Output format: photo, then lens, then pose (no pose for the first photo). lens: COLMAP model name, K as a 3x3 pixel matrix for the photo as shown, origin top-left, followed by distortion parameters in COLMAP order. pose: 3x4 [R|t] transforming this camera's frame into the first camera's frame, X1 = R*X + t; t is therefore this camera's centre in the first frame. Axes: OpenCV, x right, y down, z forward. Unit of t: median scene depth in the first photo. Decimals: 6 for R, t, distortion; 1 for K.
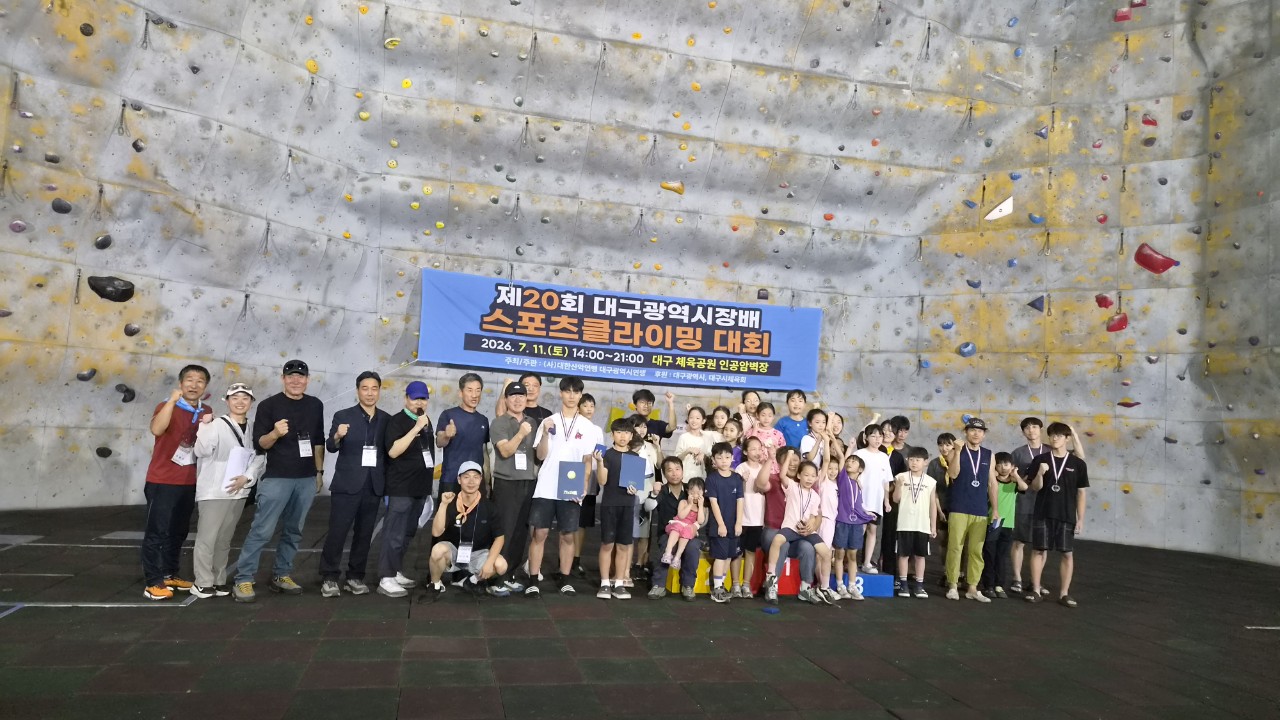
lens RADIAL K [[860.4, 0, 644.7], [0, 860.4, 369.3], [0, 0, 1]] dist [0.070524, -0.066651]
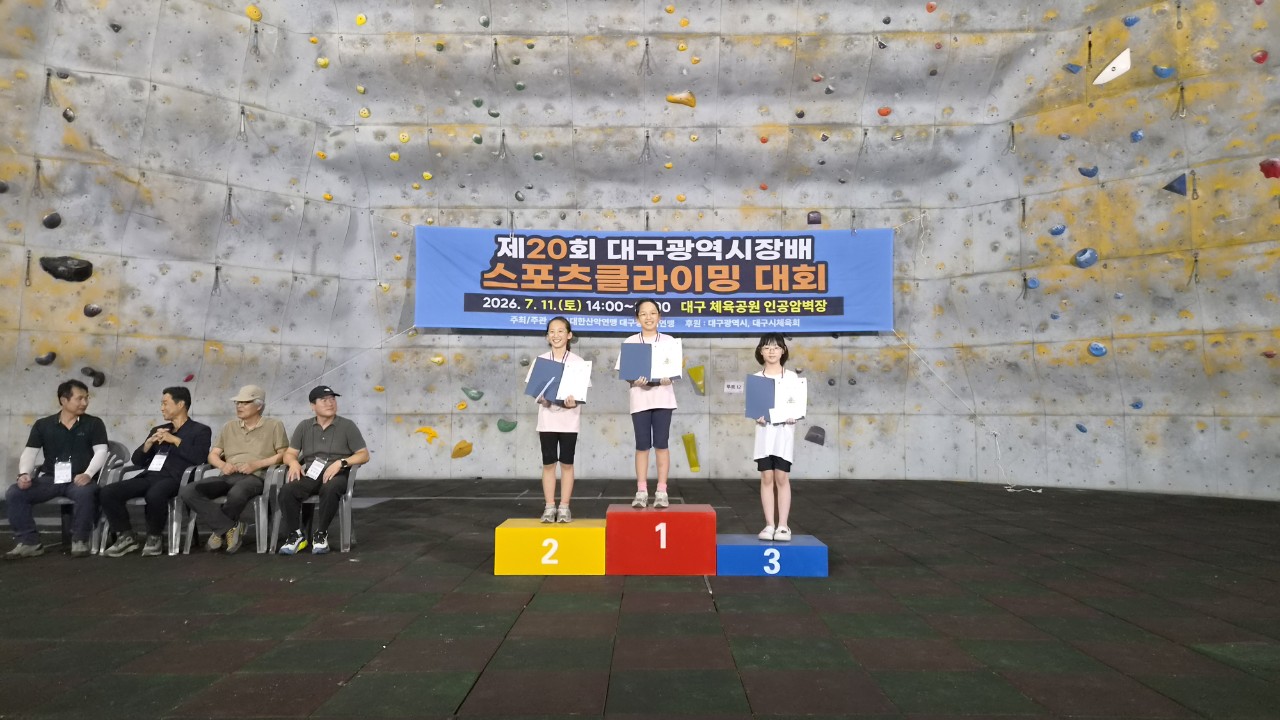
lens RADIAL K [[861.7, 0, 647.8], [0, 861.7, 350.3], [0, 0, 1]] dist [0.074166, -0.070977]
pose [[0.968221, -0.073818, -0.238954, 0.188461], [0.070658, 0.997263, -0.021774, 0.050996], [0.239908, 0.004198, 0.970787, 0.171488]]
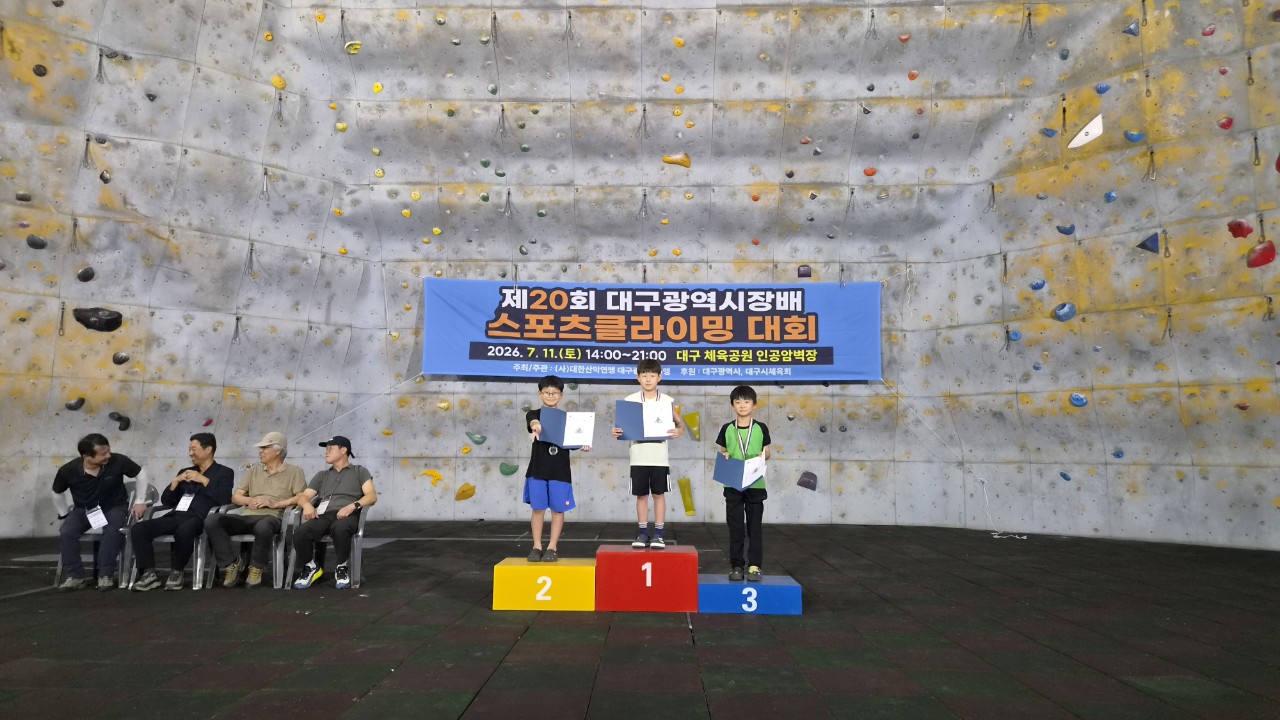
lens RADIAL K [[861.4, 0, 636.9], [0, 861.4, 351.7], [0, 0, 1]] dist [0.075298, -0.071466]
pose [[0.964141, -0.080864, -0.252773, 0.206233], [0.064986, 0.995389, -0.070558, 0.047593], [0.257313, 0.051601, 0.964949, 0.136917]]
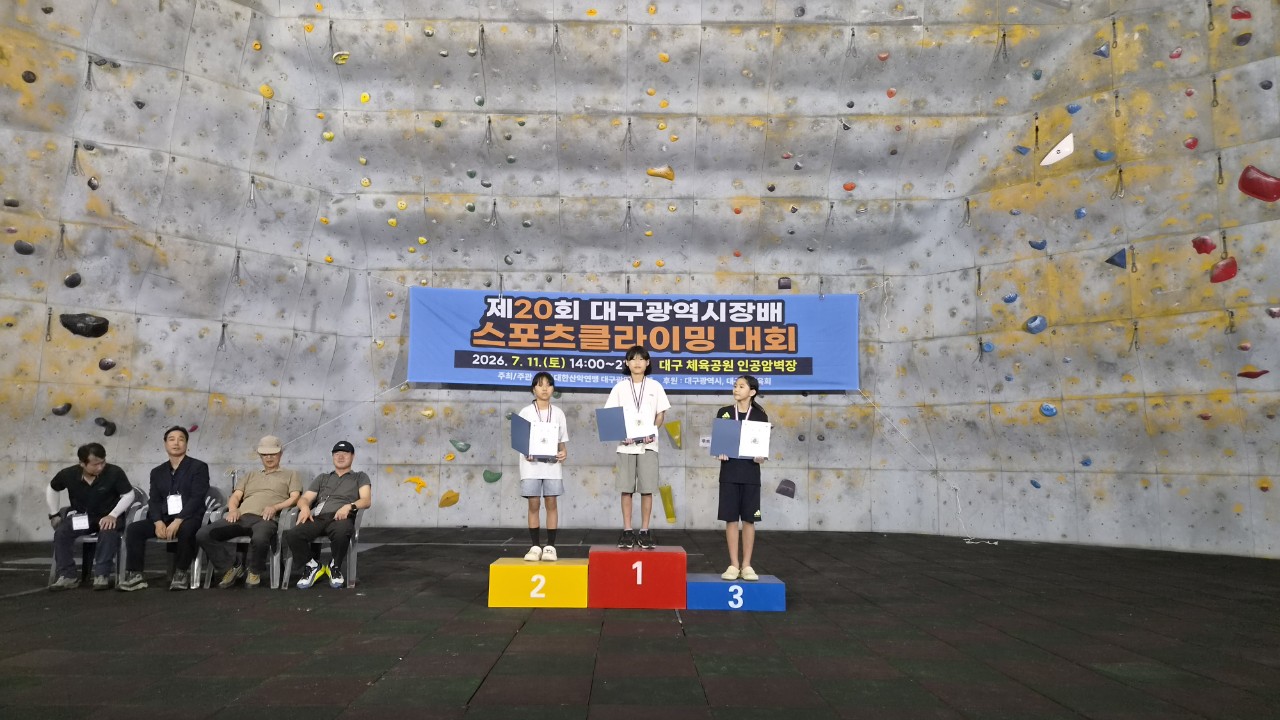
lens RADIAL K [[864.0, 0, 633.2], [0, 864.0, 365.8], [0, 0, 1]] dist [0.075467, -0.072561]
pose [[0.970433, -0.074604, -0.229550, 0.202133], [0.060969, 0.995959, -0.065941, 0.050619], [0.233542, 0.049996, 0.971060, 0.117187]]
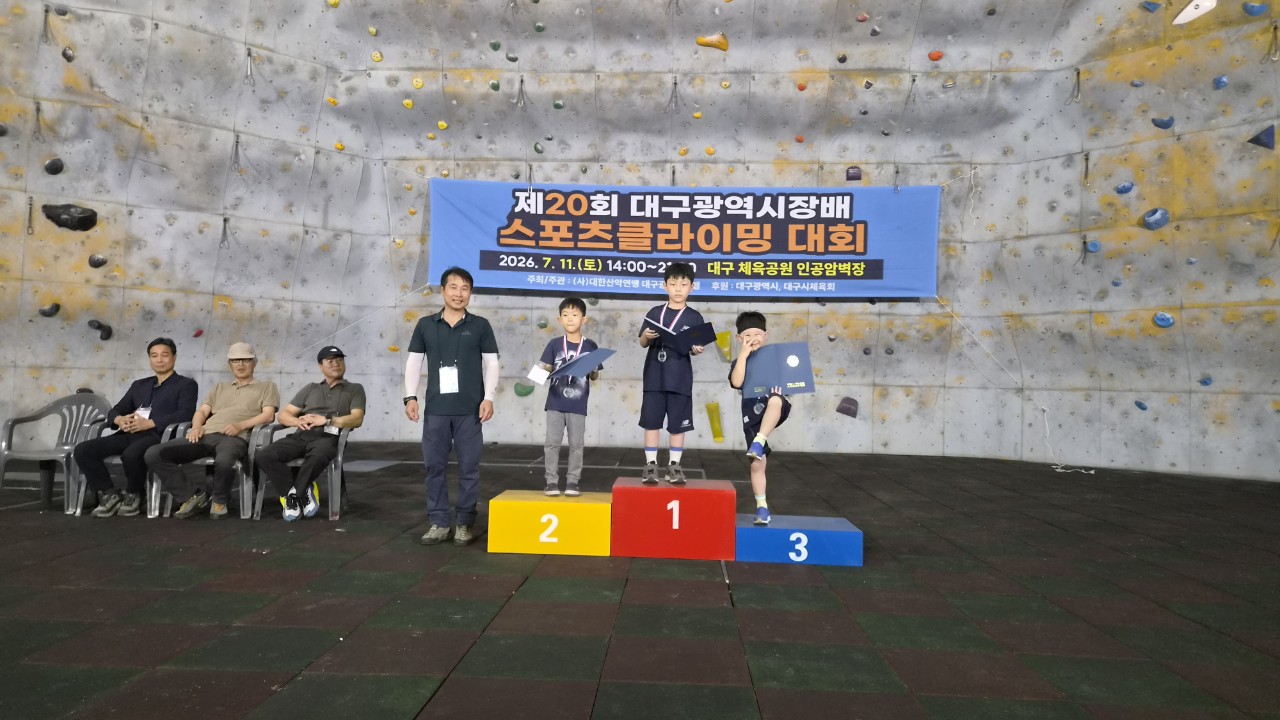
lens RADIAL K [[859.5, 0, 634.5], [0, 859.5, 358.8], [0, 0, 1]] dist [0.068025, -0.061801]
pose [[0.956181, -0.043782, -0.289485, 0.182461], [0.052128, 0.998416, 0.021178, 0.055970], [0.288099, -0.035341, 0.956948, 0.220922]]
